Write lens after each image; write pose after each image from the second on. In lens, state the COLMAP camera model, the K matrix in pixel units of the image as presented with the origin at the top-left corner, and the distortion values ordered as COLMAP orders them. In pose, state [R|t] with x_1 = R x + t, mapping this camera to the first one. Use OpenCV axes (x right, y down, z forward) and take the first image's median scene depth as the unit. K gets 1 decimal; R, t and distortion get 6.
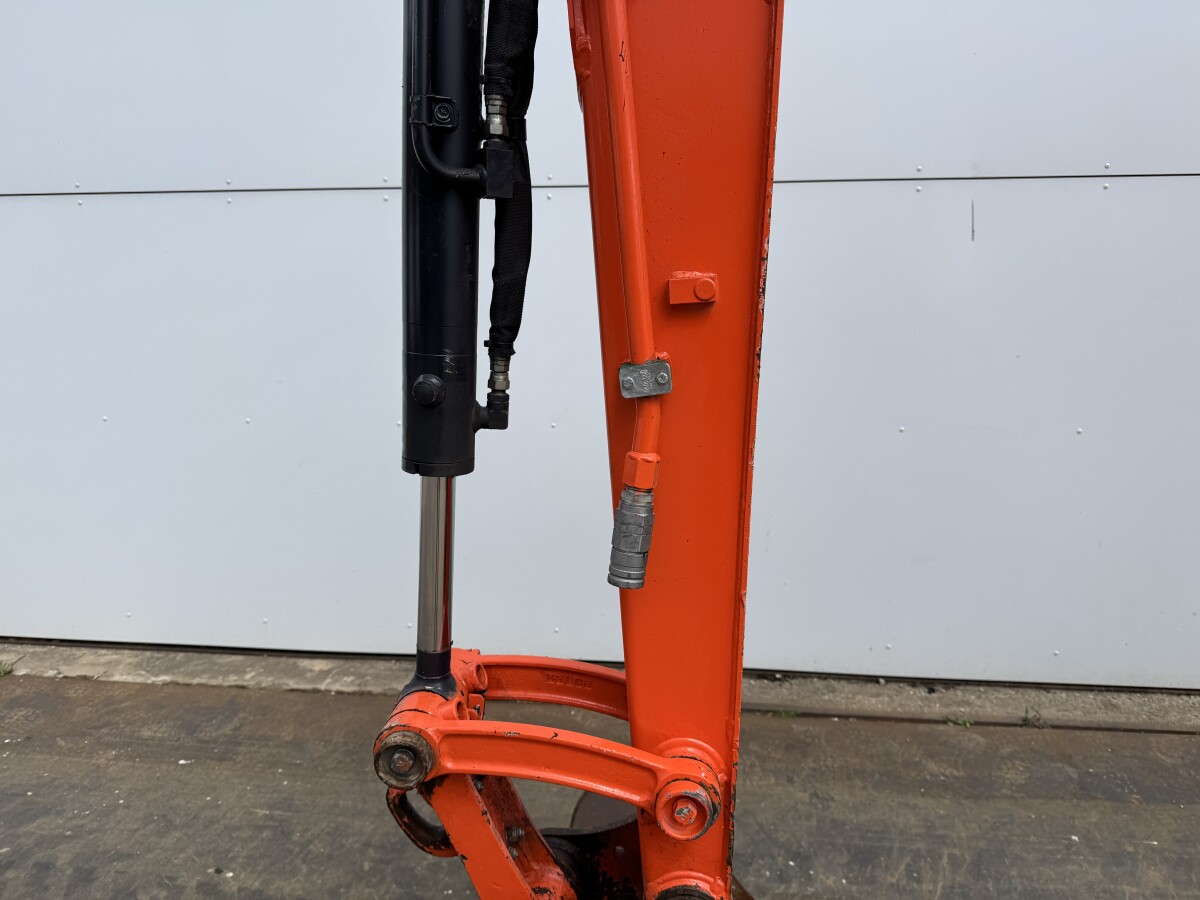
lens RADIAL K [[854.8, 0, 600.5], [0, 854.8, 468.3], [0, 0, 1]] dist [0.068623, -0.090045]
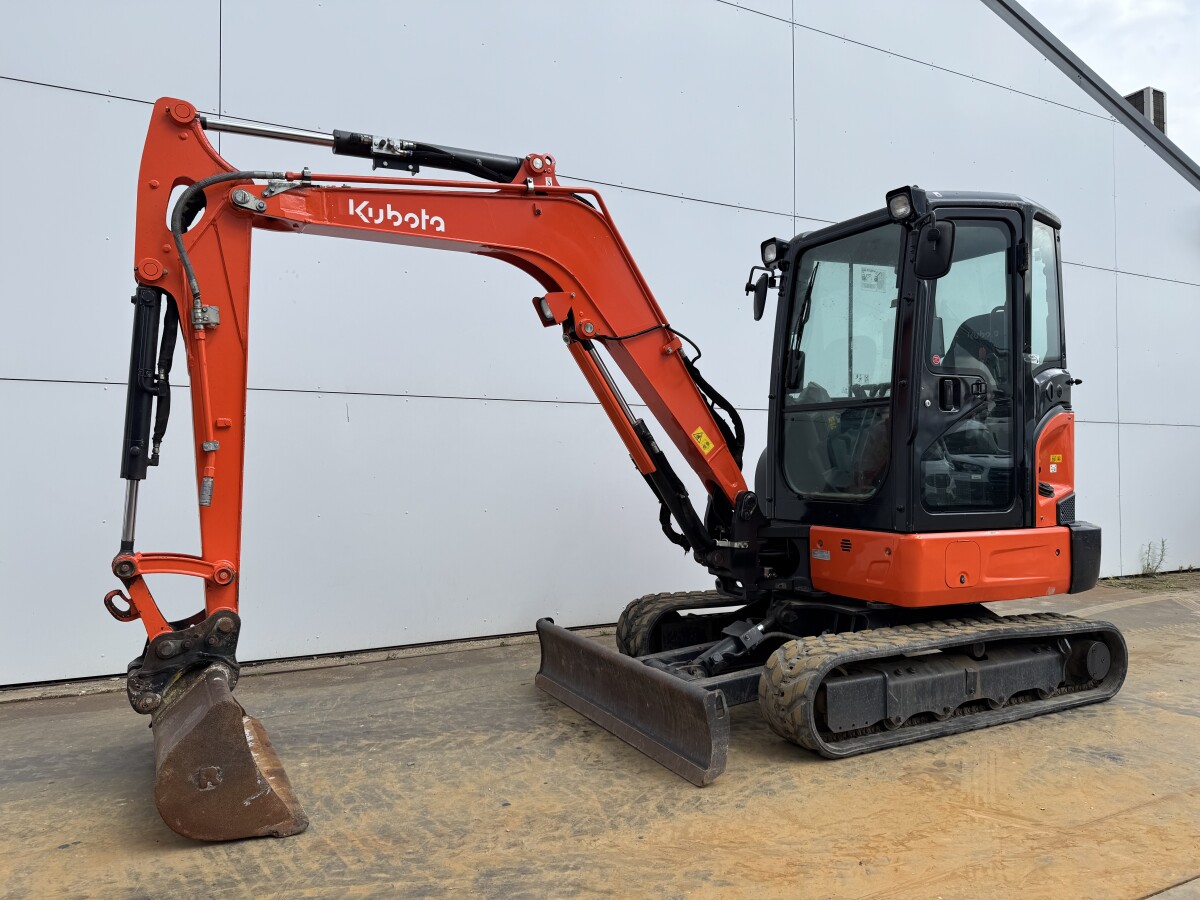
lens RADIAL K [[839.6, 0, 600.5], [0, 839.6, 451.5], [0, 0, 1]] dist [0.056637, -0.084991]
pose [[0.825274, 0.014961, 0.564534, -0.541105], [0.118605, 0.972762, -0.199164, 0.735818], [-0.552137, 0.231321, 0.801021, -2.468350]]
